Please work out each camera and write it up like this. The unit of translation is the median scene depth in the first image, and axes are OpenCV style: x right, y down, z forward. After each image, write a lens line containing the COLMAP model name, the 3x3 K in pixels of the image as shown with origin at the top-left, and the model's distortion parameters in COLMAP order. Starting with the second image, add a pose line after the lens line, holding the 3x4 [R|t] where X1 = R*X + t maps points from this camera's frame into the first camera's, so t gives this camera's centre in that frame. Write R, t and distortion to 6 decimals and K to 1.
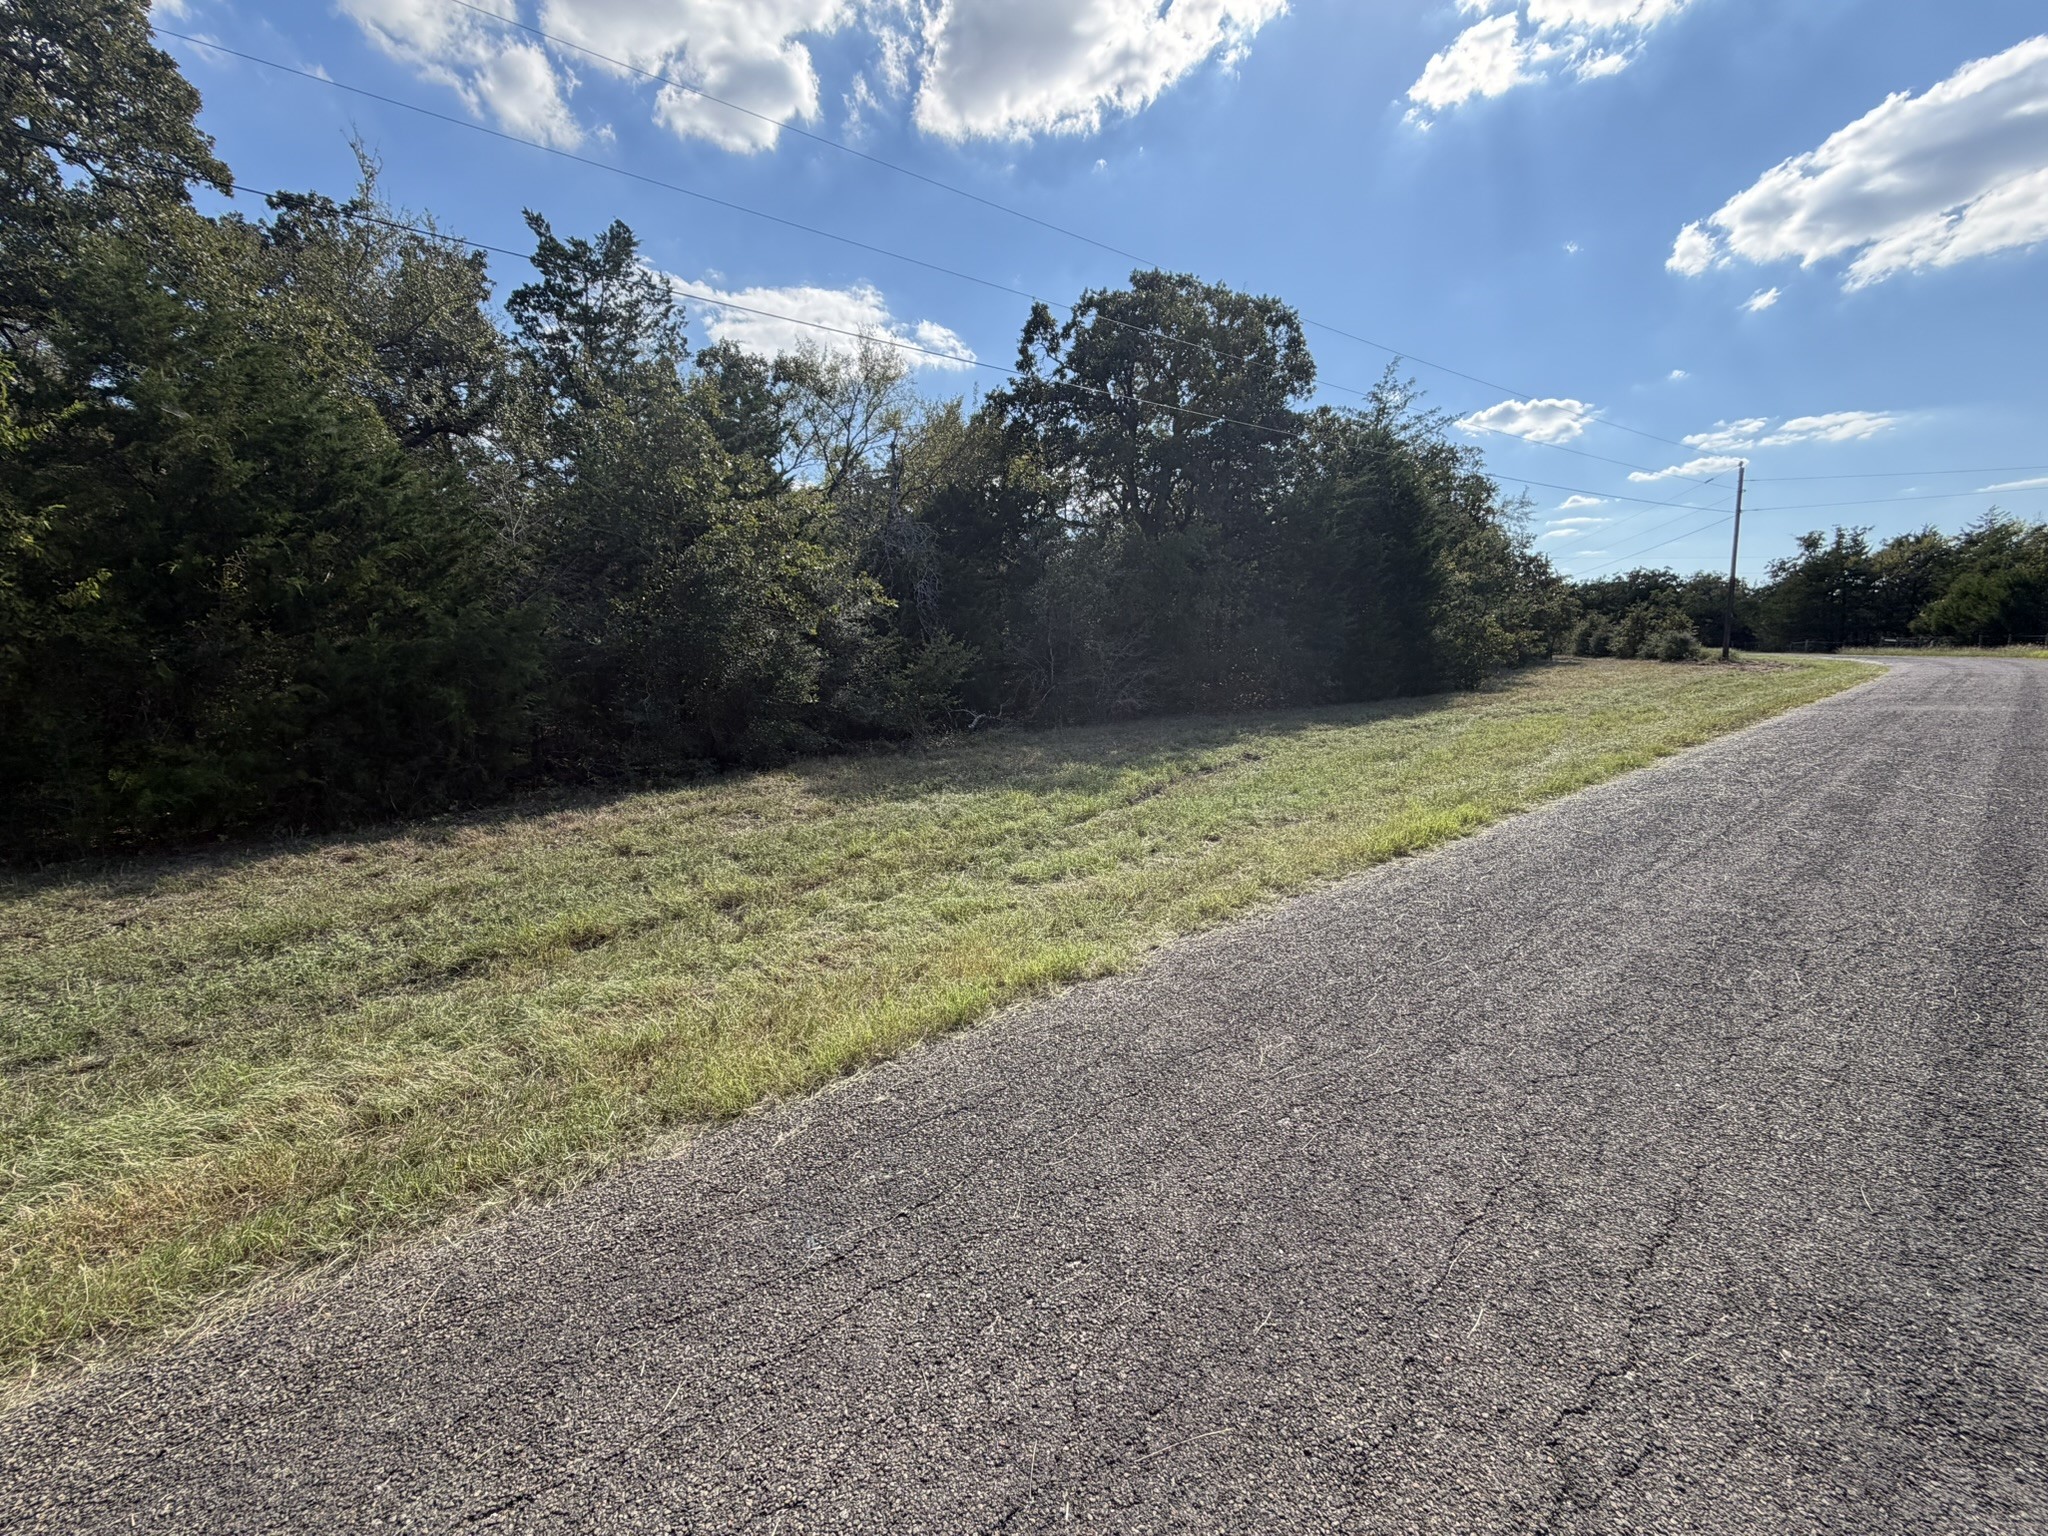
lens RADIAL K [[810.7, 0, 1014.7], [0, 810.7, 765.3], [0, 0, 1]] dist [-0.000992, 0.000073]
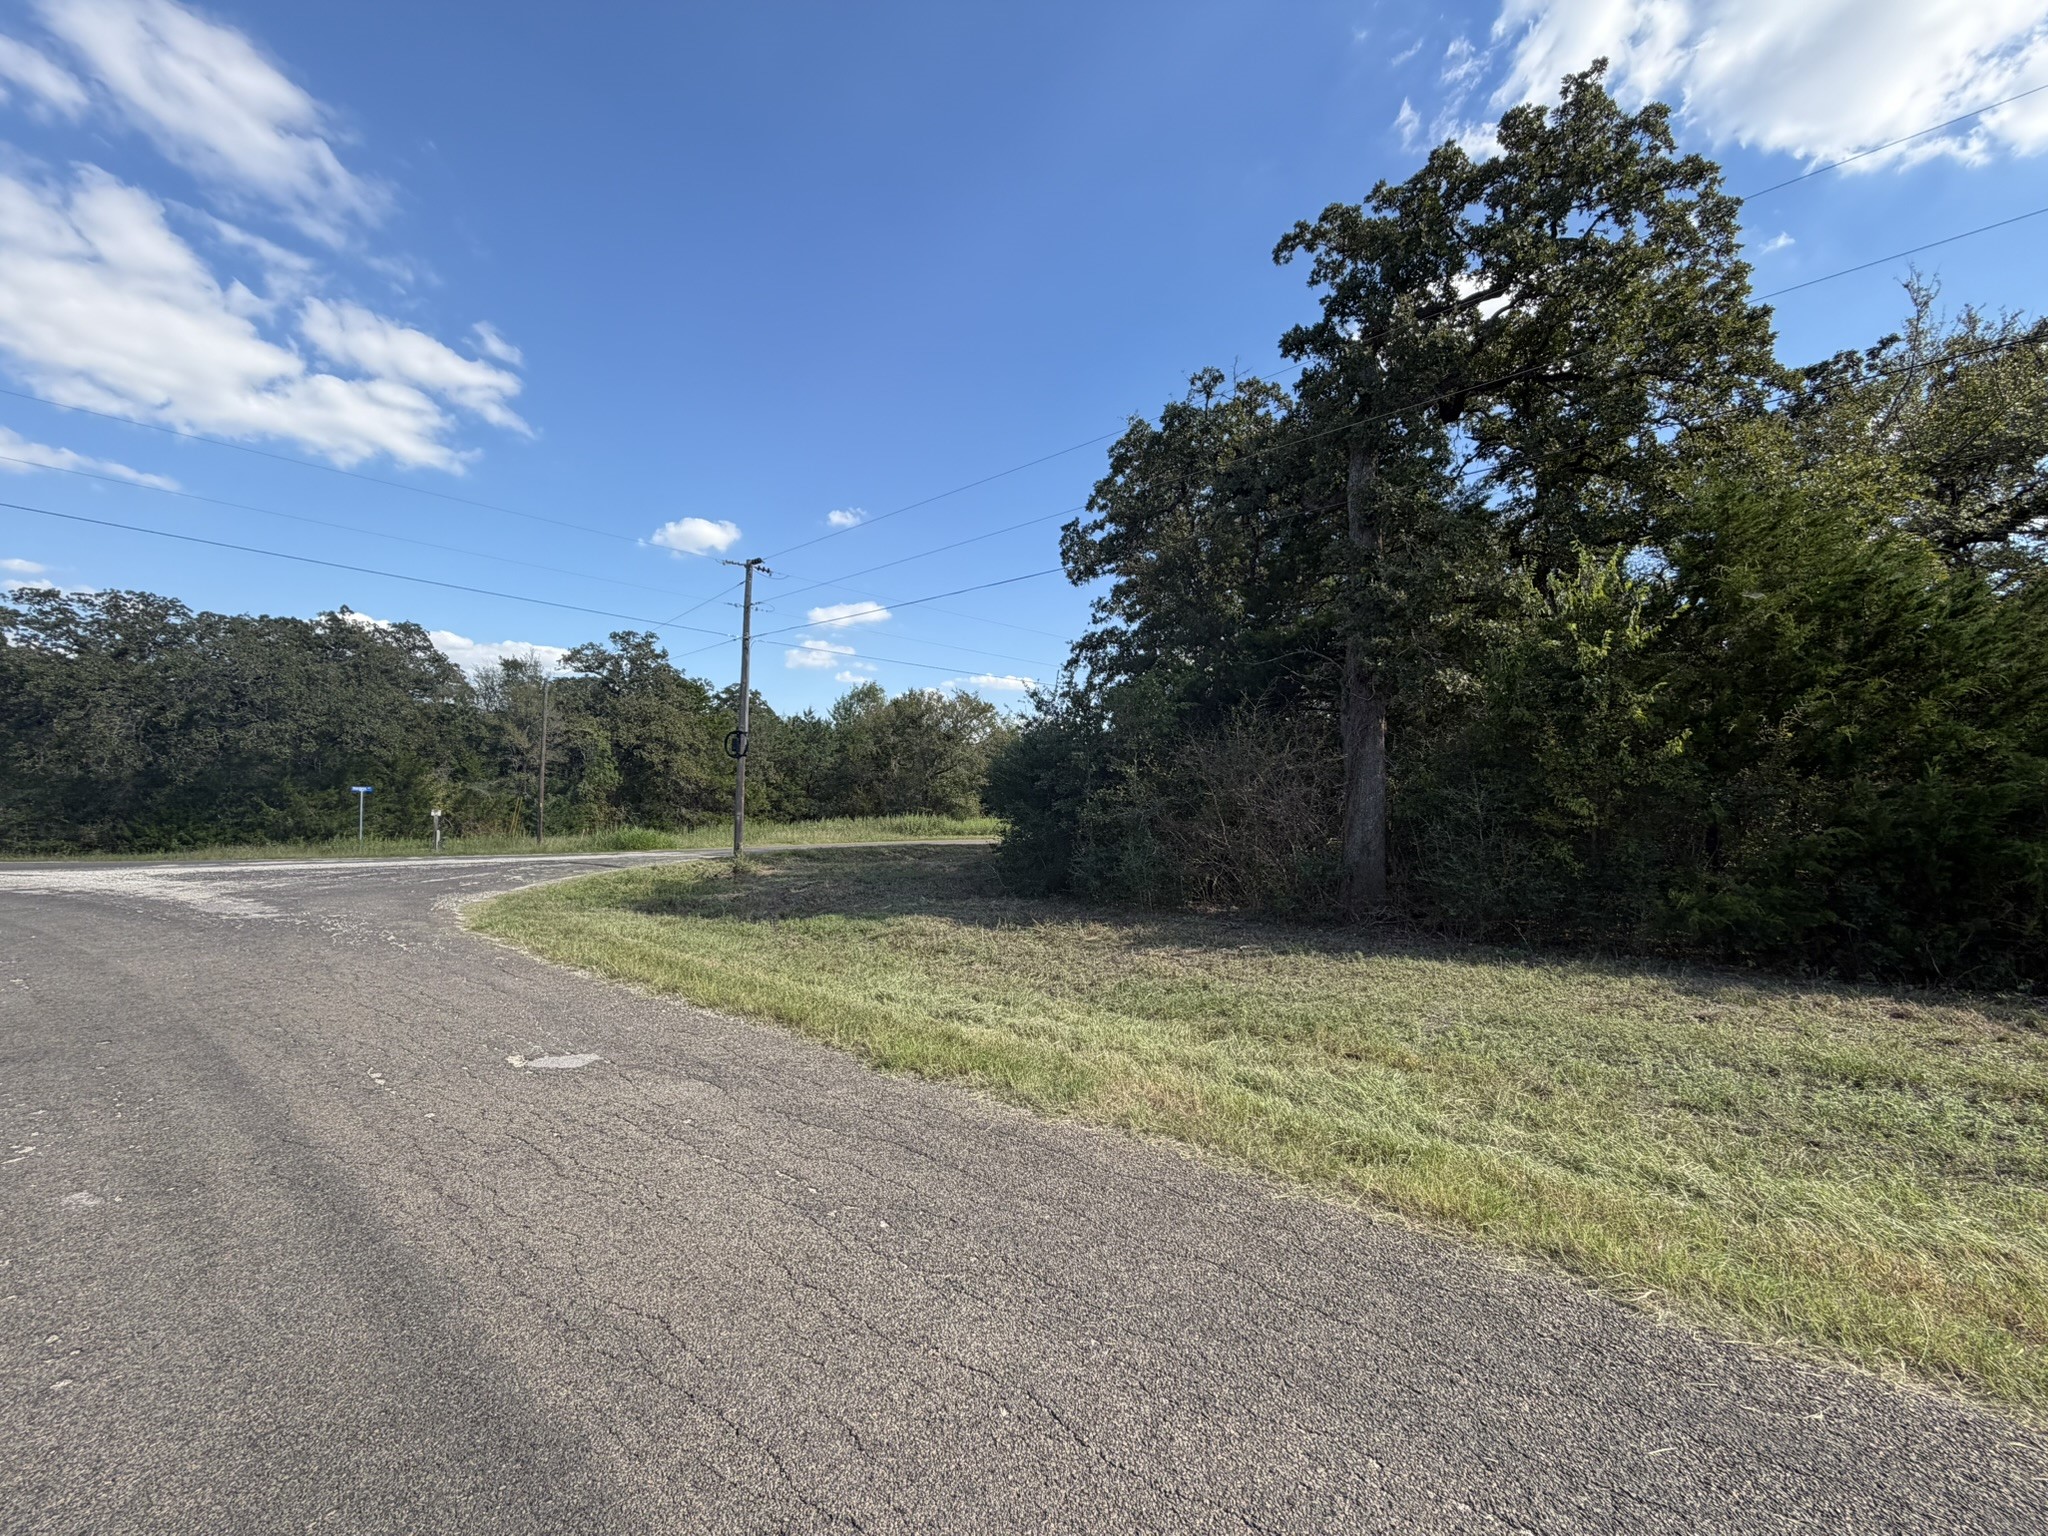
lens RADIAL K [[810.7, 0, 1014.7], [0, 810.7, 765.3], [0, 0, 1]] dist [-0.000992, 0.000073]
pose [[0.155589, -0.021647, -0.987585, -0.038864], [-0.146537, 0.988193, -0.044746, 0.018445], [0.976893, 0.151680, 0.150580, -0.170156]]
